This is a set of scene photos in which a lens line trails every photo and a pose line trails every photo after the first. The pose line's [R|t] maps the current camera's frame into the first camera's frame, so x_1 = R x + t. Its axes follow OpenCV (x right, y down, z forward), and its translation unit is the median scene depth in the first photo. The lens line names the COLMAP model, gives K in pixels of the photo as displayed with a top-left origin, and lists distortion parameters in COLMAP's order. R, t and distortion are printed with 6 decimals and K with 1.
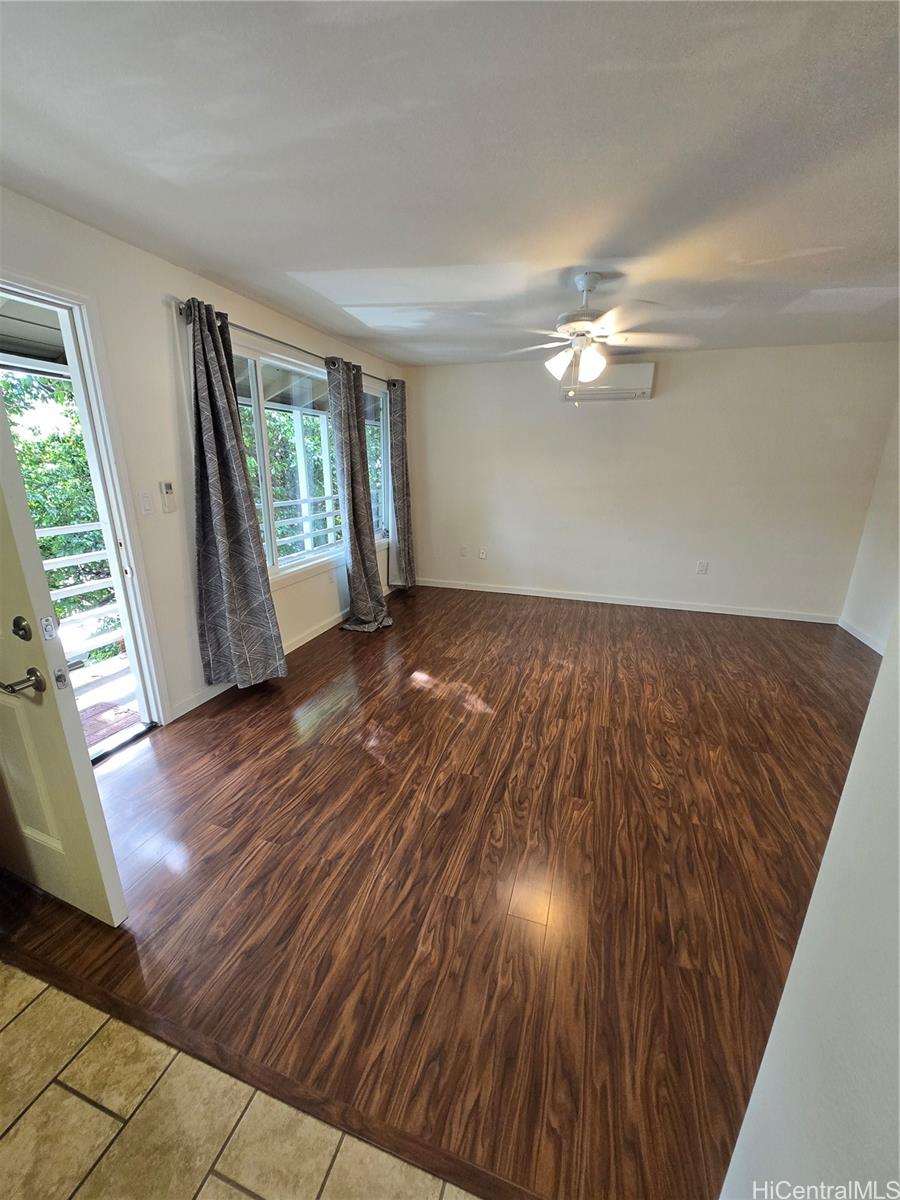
lens RADIAL K [[469.0, 0, 450.0], [0, 469.0, 600.0], [0, 0, 1]] dist [0.000925, 0.000337]
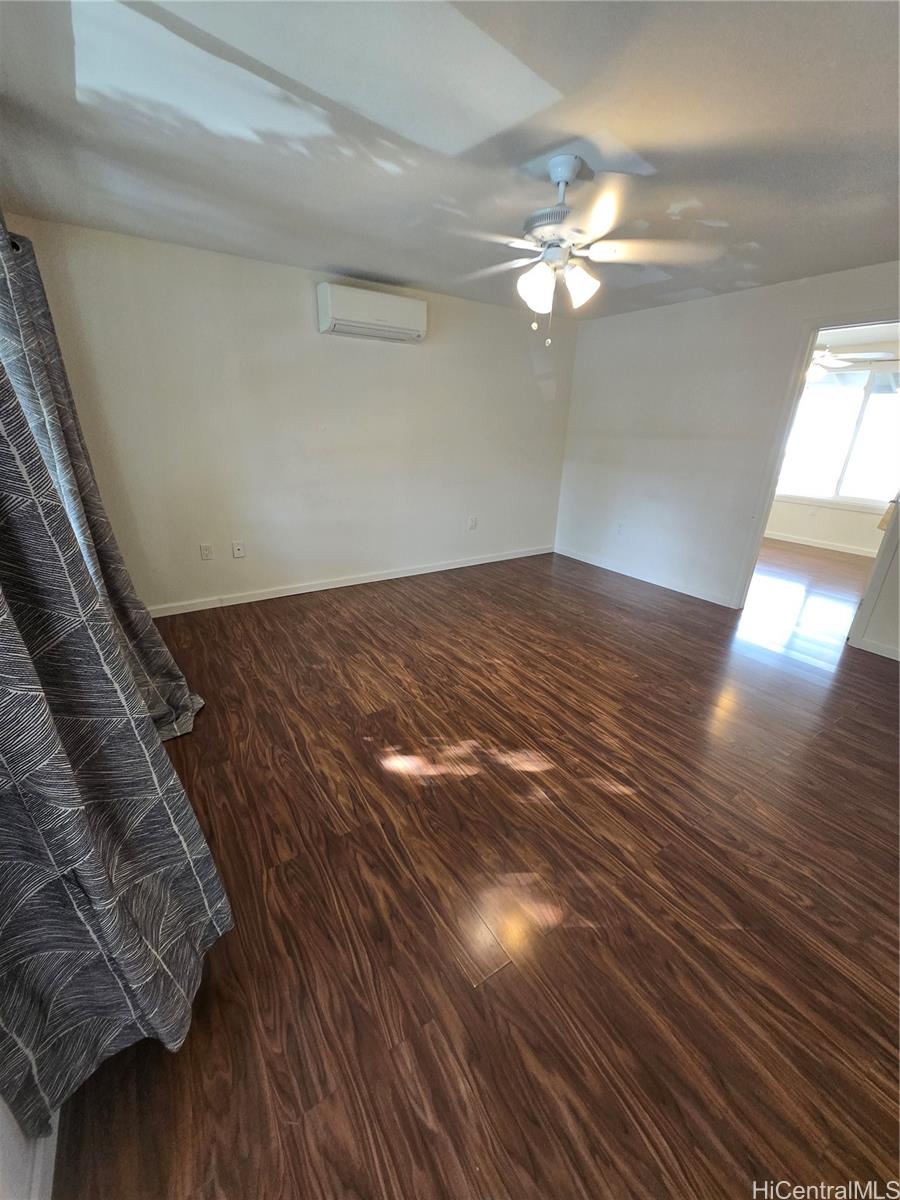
lens RADIAL K [[460.6, 0, 451.8], [0, 460.6, 607.2], [0, 0, 1]] dist [-0.001025, -0.000883]
pose [[0.627987, -0.283751, 0.724650, -0.481821], [0.200890, 0.958707, 0.201308, -0.177444], [-0.751848, 0.019156, 0.659058, 0.604887]]
